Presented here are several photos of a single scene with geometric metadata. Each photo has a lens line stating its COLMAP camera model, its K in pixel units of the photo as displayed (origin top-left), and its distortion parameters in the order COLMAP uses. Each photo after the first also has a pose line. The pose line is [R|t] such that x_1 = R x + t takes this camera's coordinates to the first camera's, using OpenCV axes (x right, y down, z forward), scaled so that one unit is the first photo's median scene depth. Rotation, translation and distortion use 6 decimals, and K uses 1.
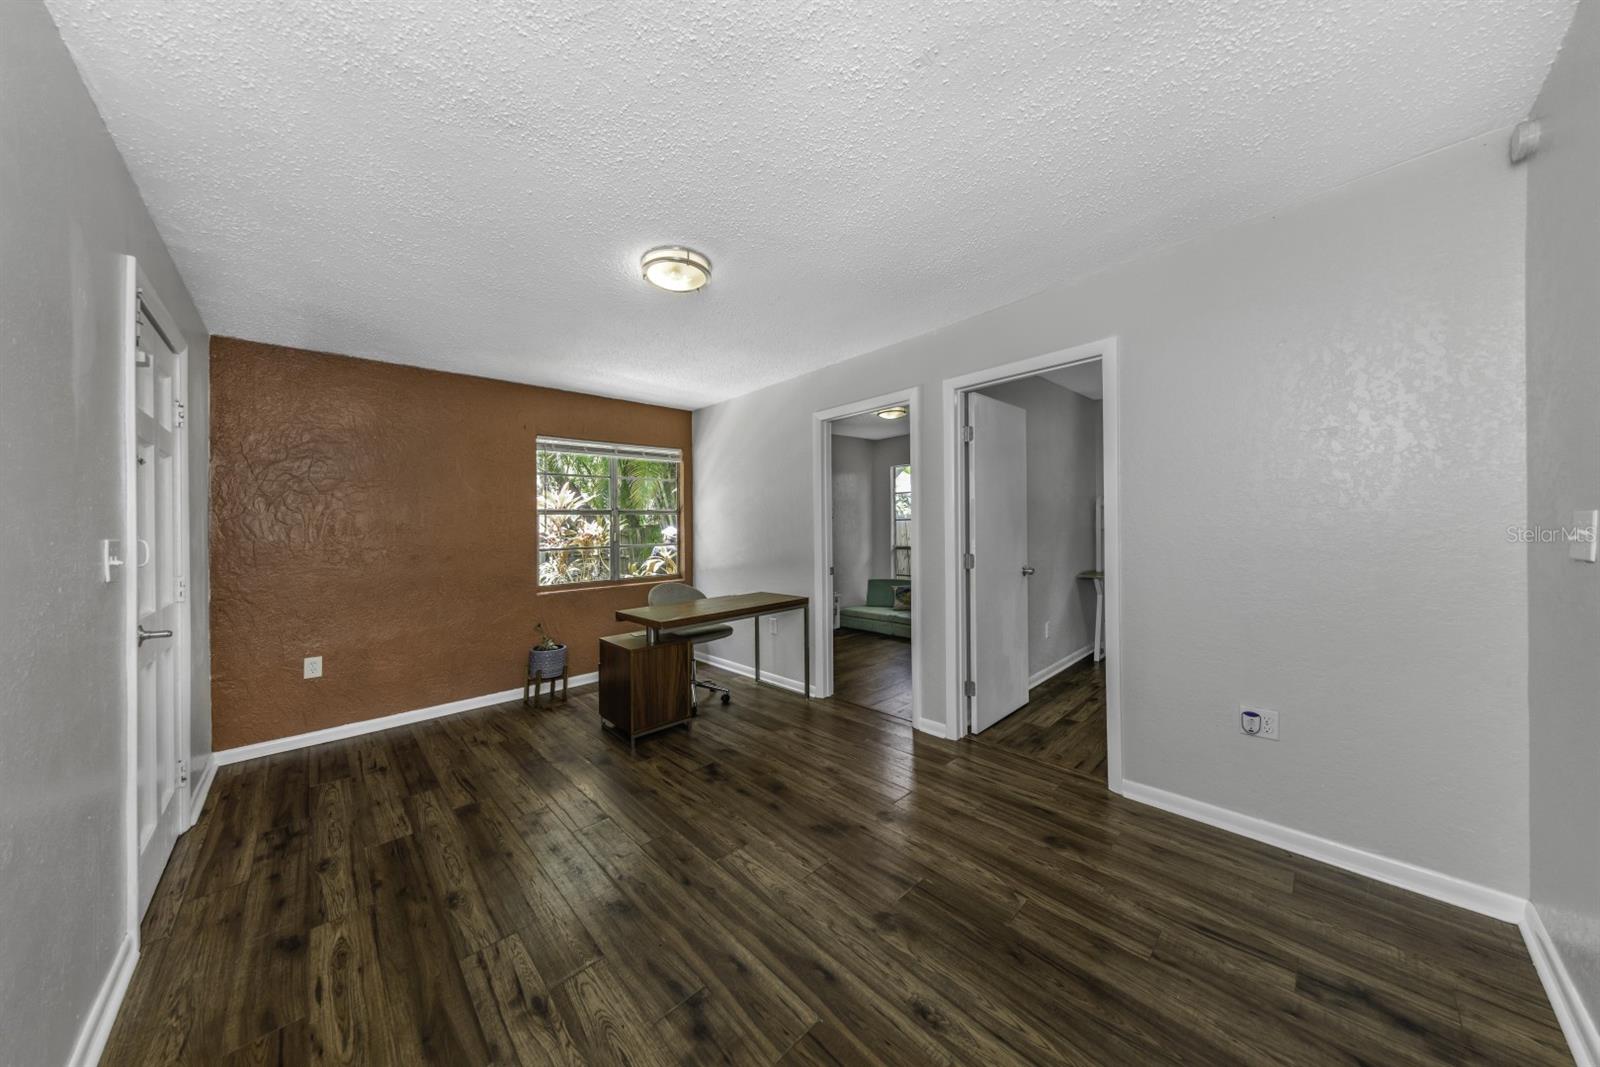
lens RADIAL K [[514.7, 0, 787.8], [0, 514.7, 507.9], [0, 0, 1]] dist [0.009056, -0.000159]
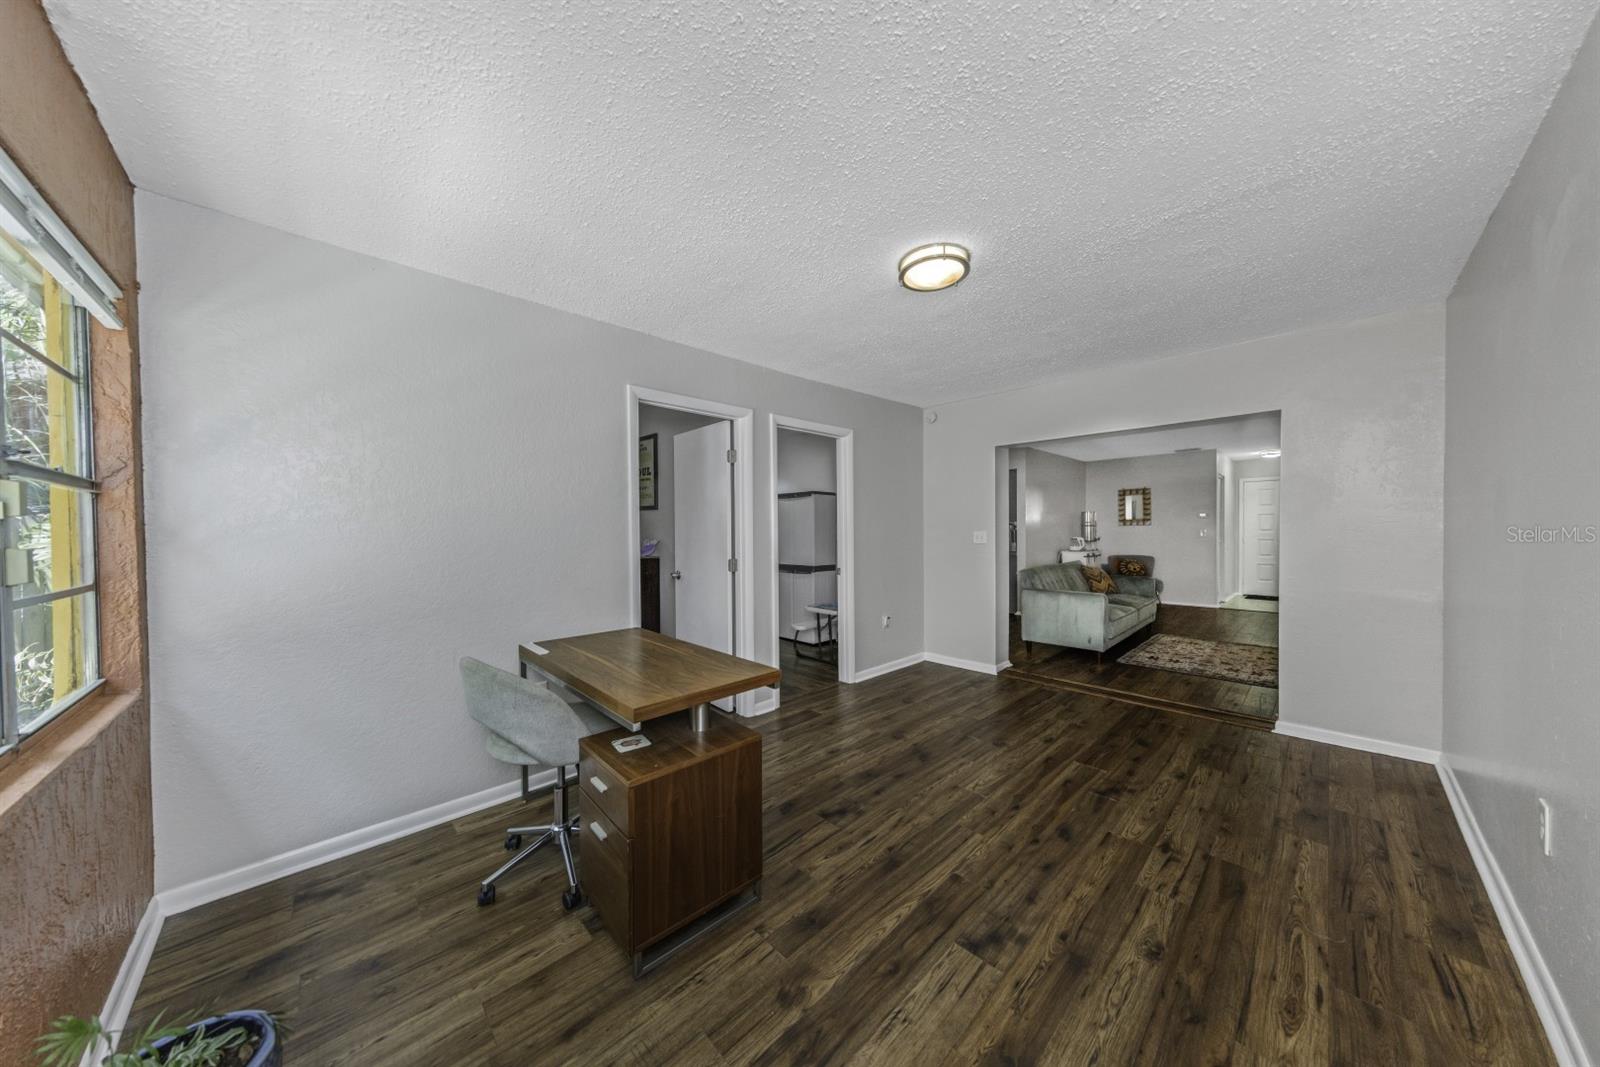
lens RADIAL K [[500.0, 0, 800.0], [0, 500.0, 533.5], [0, 0, 1]] dist [0.000859, 0.000114]
pose [[-0.010925, 0.017585, 0.999786, -1.515498], [-0.022301, 0.999592, -0.017825, 0.085831], [-0.999692, -0.022491, -0.010529, 1.648271]]
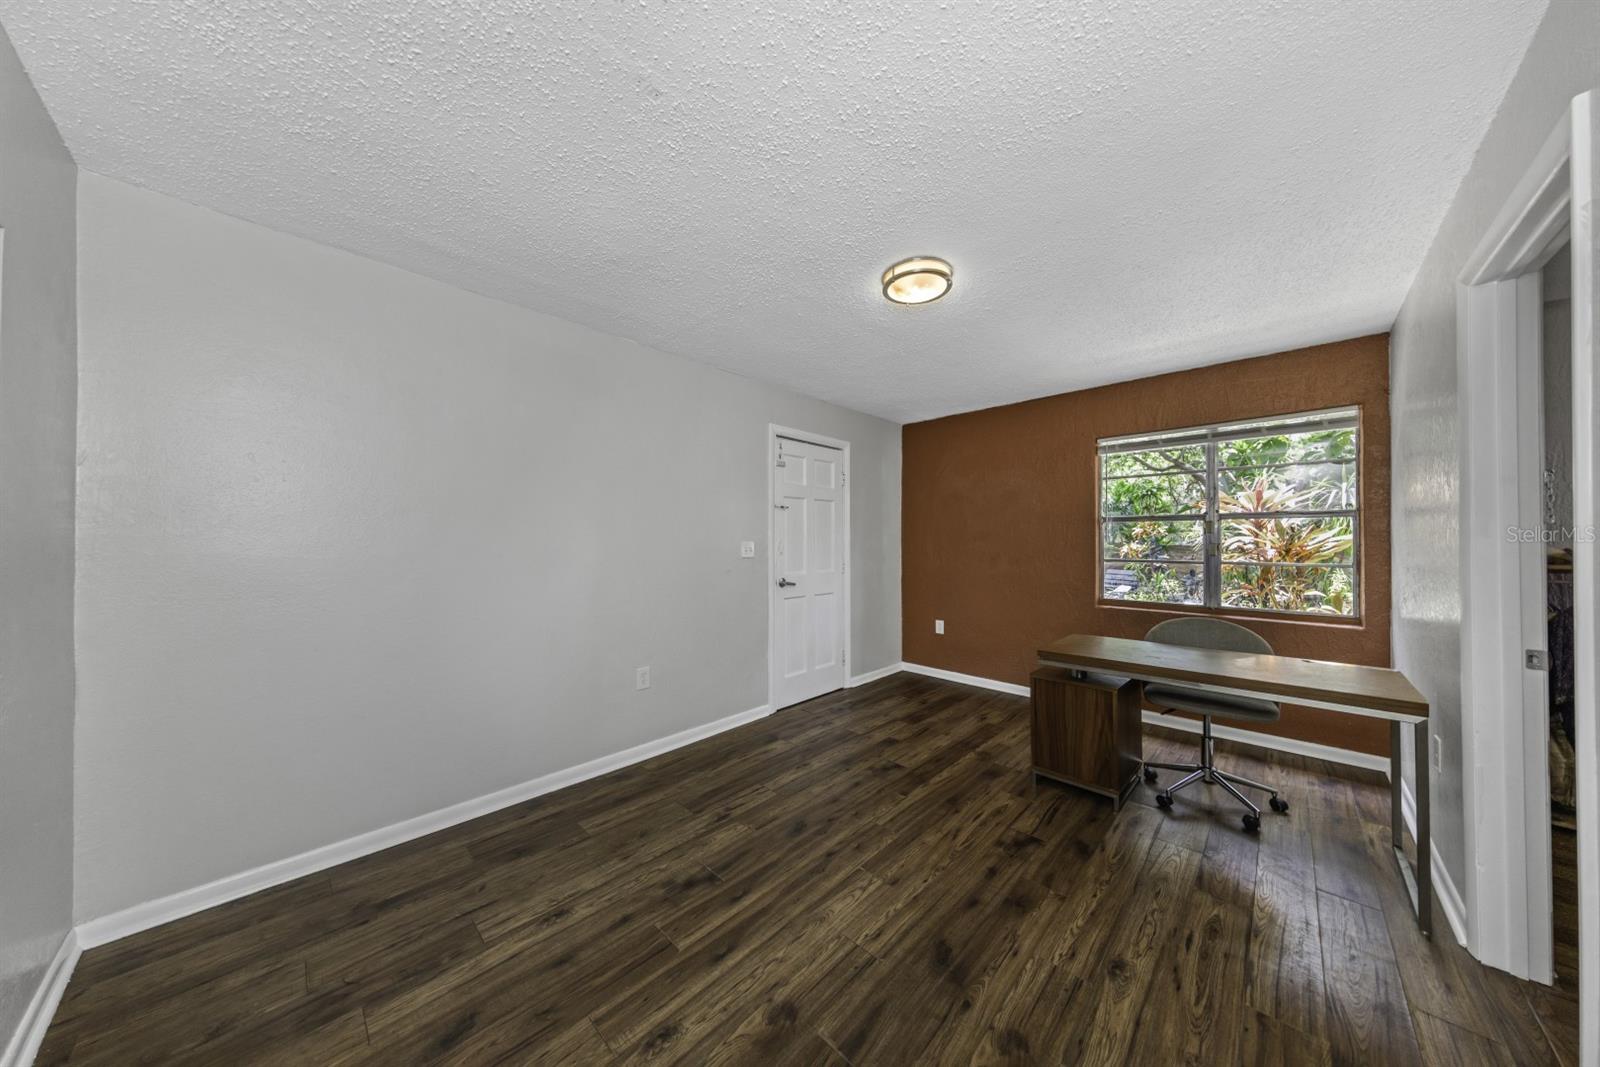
lens RADIAL K [[500.0, 0, 800.0], [0, 500.0, 533.5], [0, 0, 1]] dist [0.000859, 0.000114]
pose [[0.051701, 0.010192, -0.998611, 0.938974], [0.033893, 0.999354, 0.011955, 0.004471], [0.998087, -0.034464, 0.051323, 0.952794]]
